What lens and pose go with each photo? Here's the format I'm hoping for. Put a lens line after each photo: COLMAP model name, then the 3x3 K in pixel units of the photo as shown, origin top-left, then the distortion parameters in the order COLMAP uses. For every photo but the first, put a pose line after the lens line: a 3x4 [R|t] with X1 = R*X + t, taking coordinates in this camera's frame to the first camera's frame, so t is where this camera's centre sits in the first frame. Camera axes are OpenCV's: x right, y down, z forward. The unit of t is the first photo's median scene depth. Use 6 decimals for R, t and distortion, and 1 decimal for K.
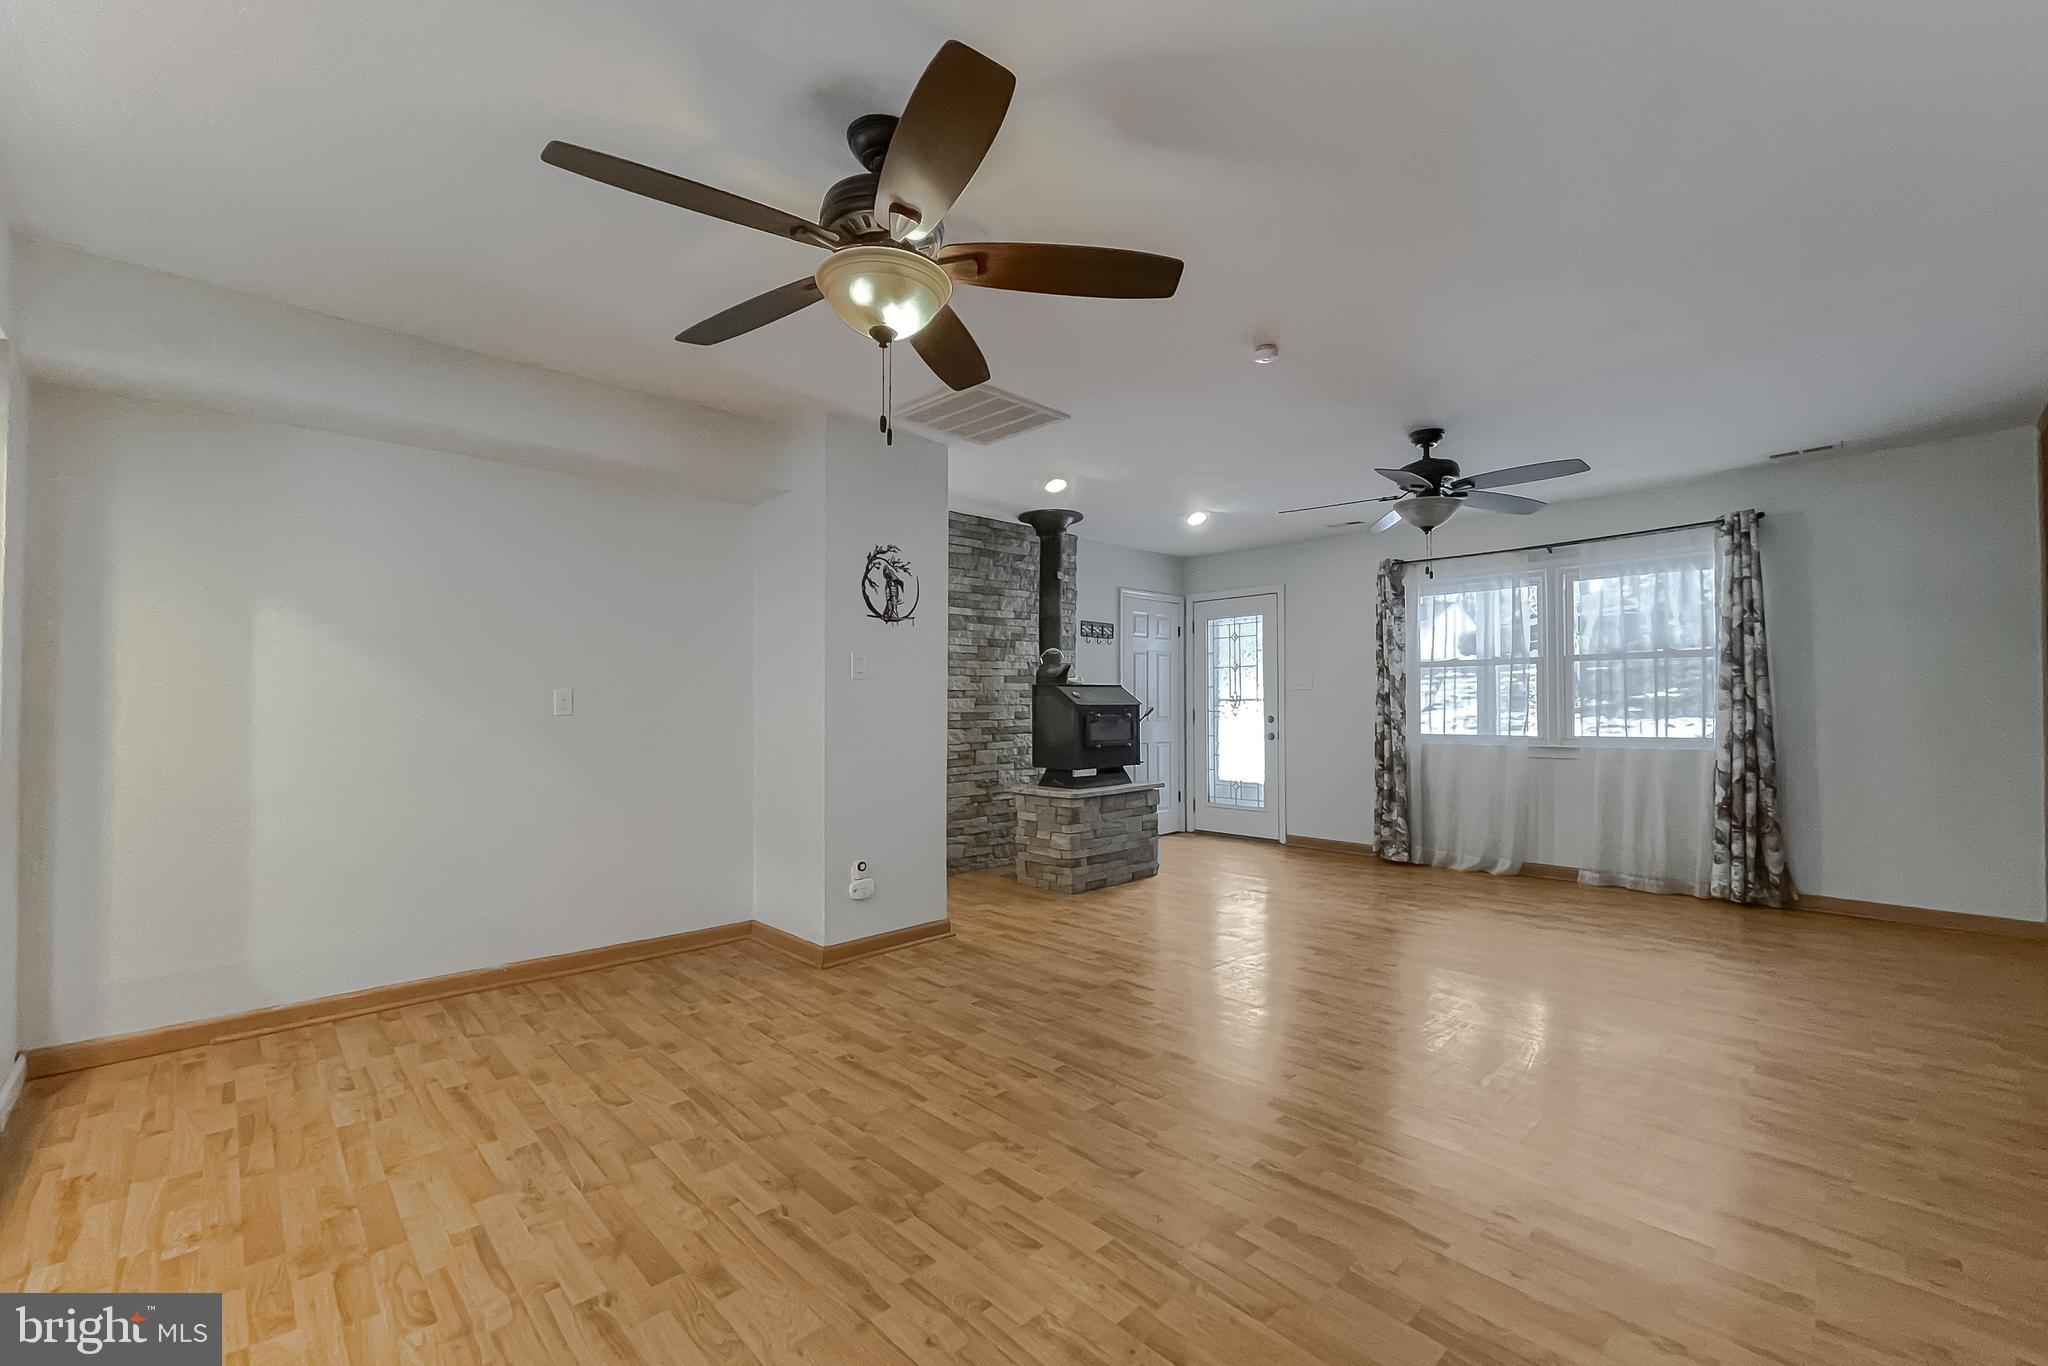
lens RADIAL K [[841.6, 0, 1024.0], [0, 841.6, 683.0], [0, 0, 1]] dist [-0.004150, 0.000231]
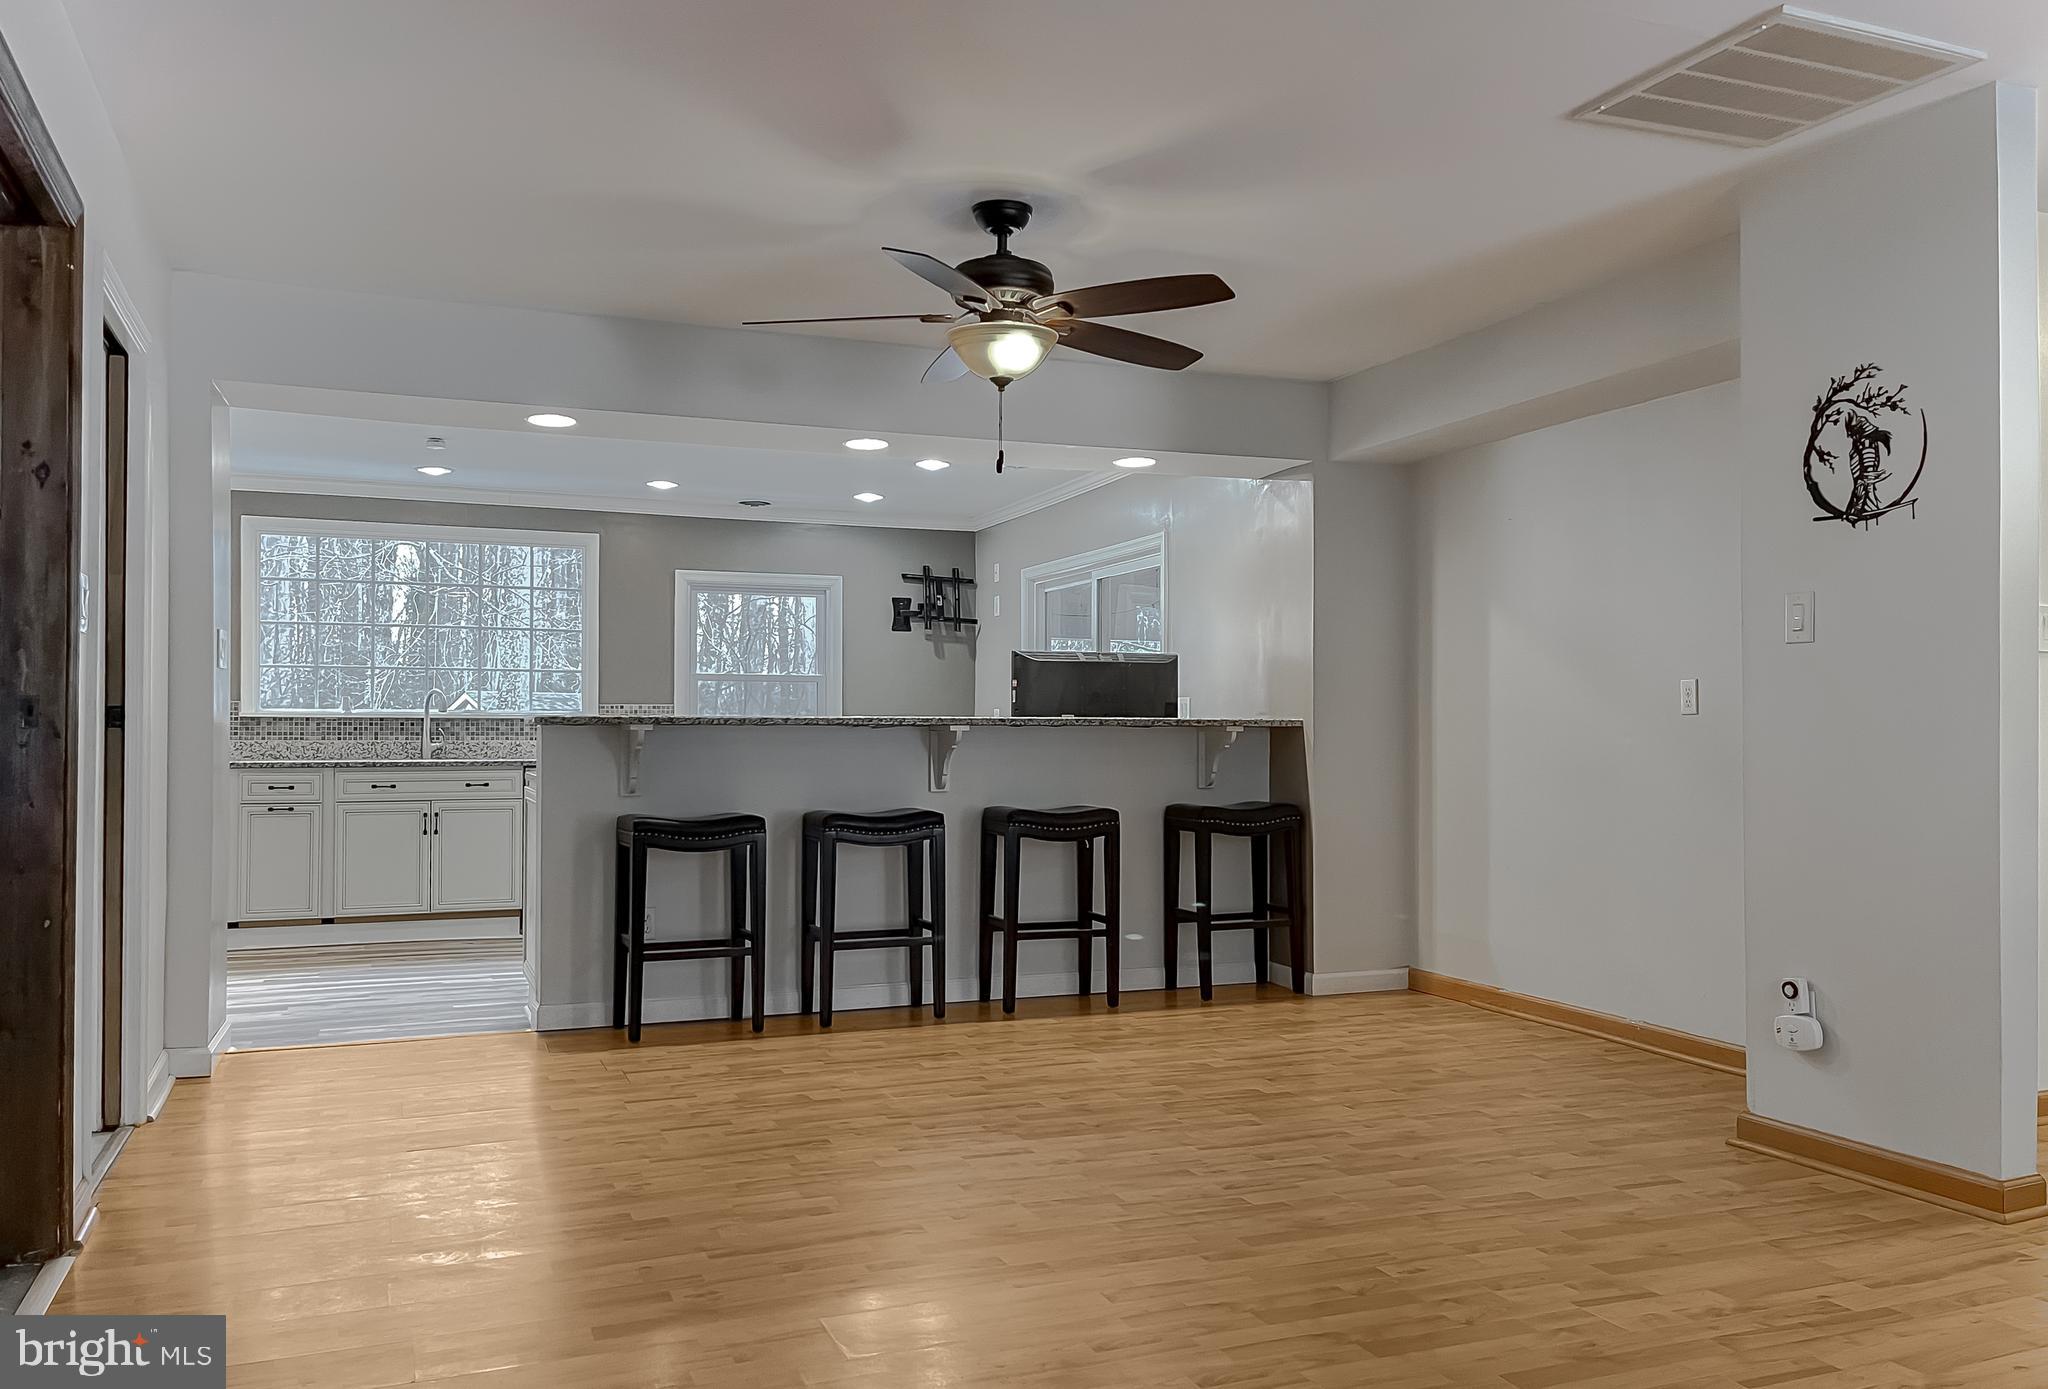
lens RADIAL K [[1597.4, 0, 1038.8], [0, 1597.4, 719.6], [0, 0, 1]] dist [0.074660, -0.085026]
pose [[-0.371335, -0.009194, -0.928453, 0.657638], [0.025314, 0.999479, -0.020021, 0.036967], [0.928154, -0.030937, -0.370909, 0.652296]]
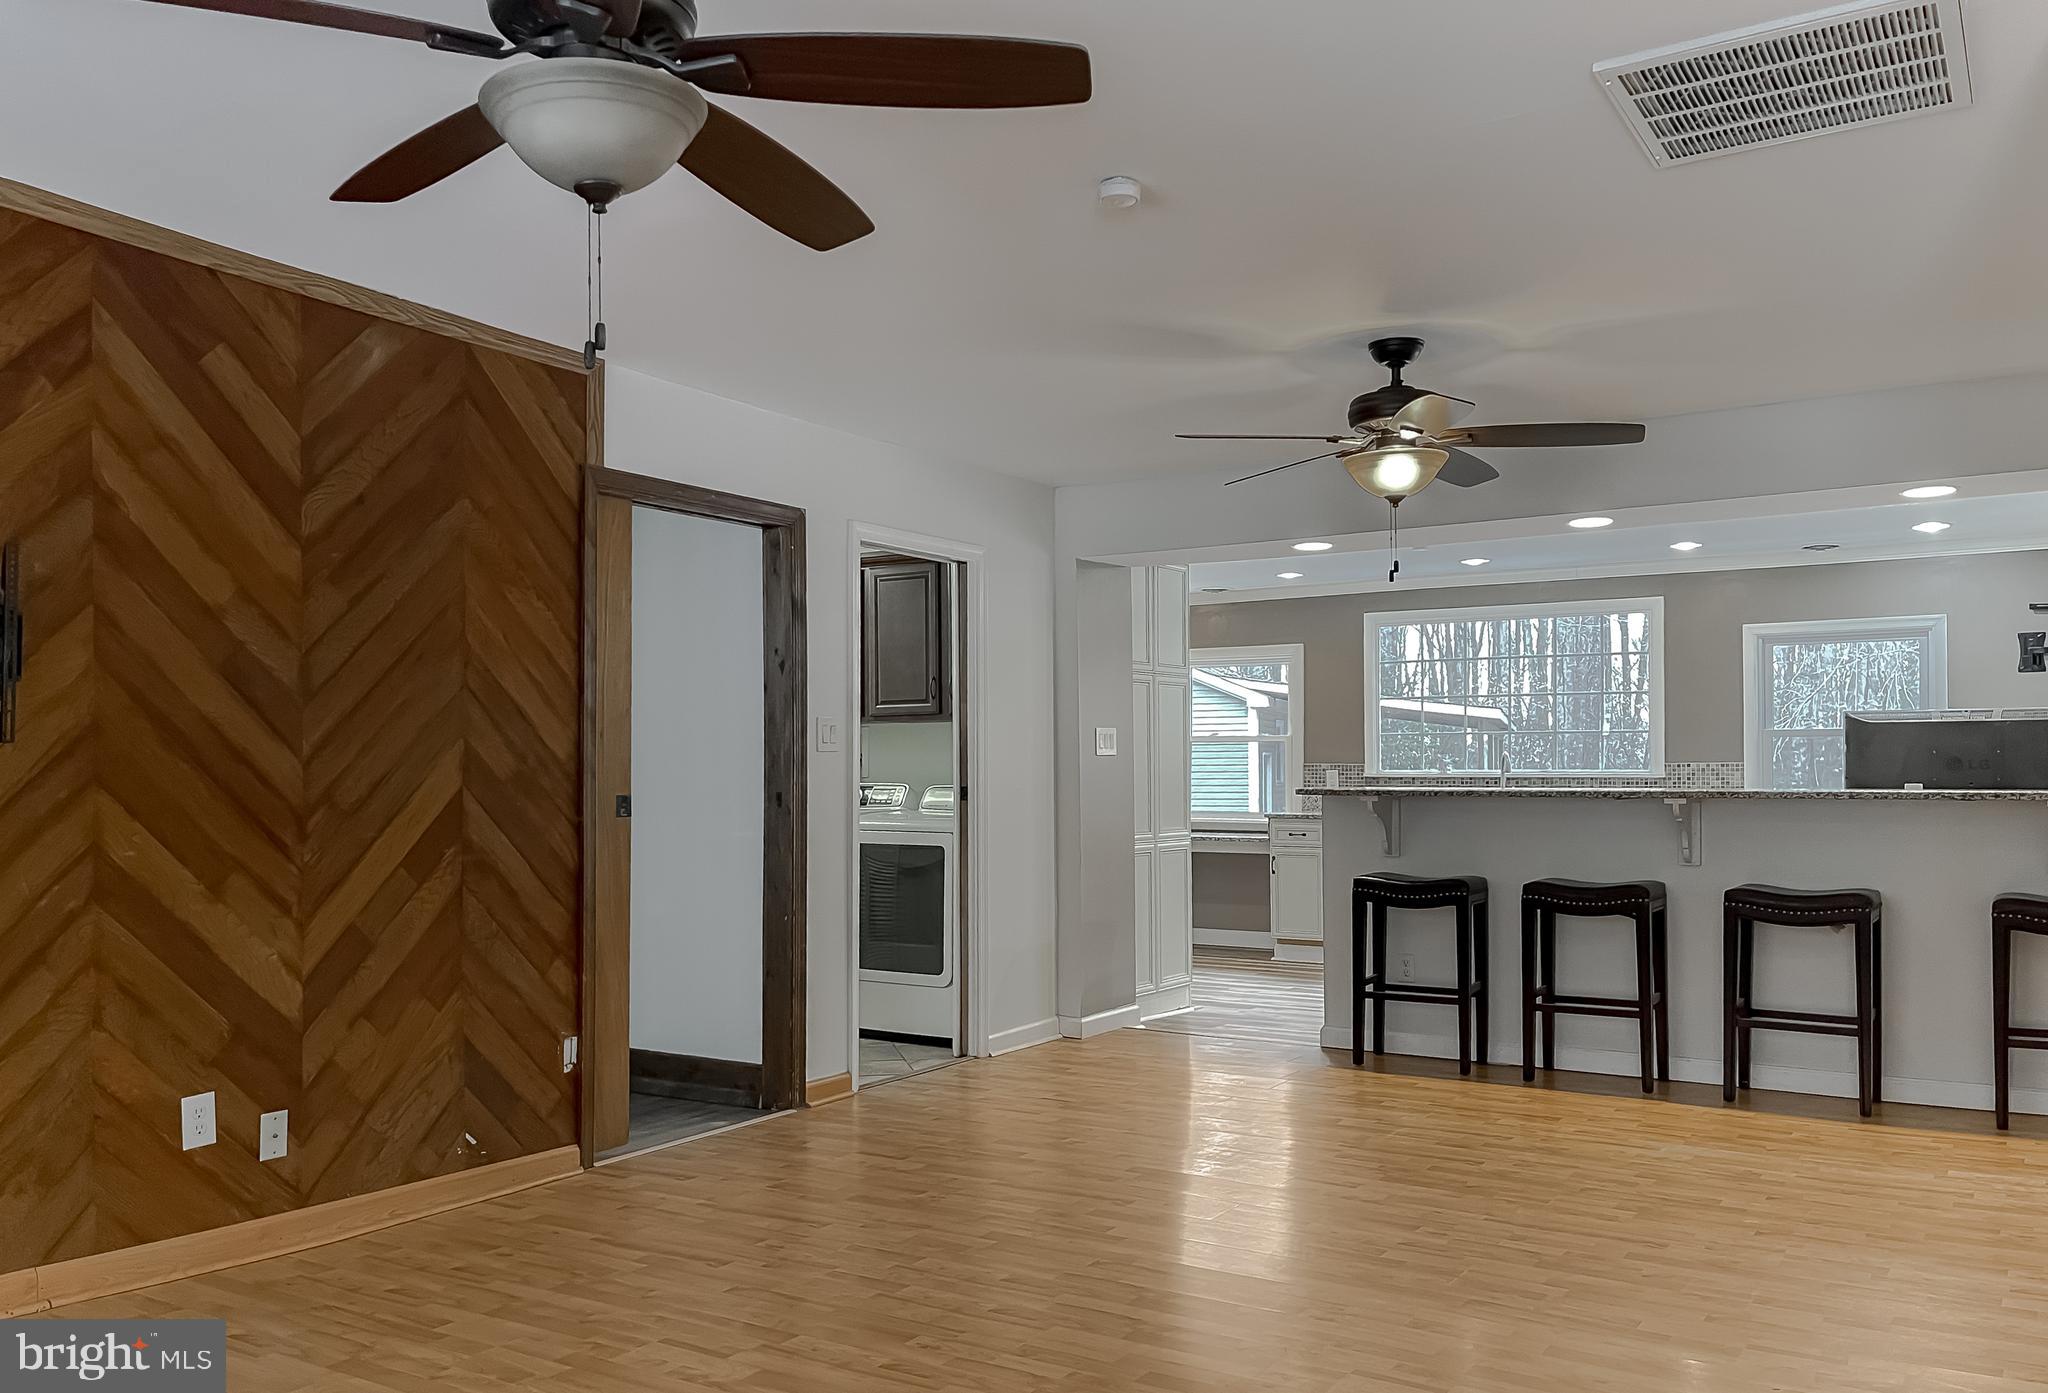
lens RADIAL K [[1635.8, 0, 1024.6], [0, 1635.8, 760.0], [0, 0, 1]] dist [0.077622, -0.088653]
pose [[-0.971823, 0.001828, -0.235703, 0.346777], [0.010307, 0.999343, -0.034744, 0.026272], [0.235484, -0.036195, -0.971204, 1.163162]]
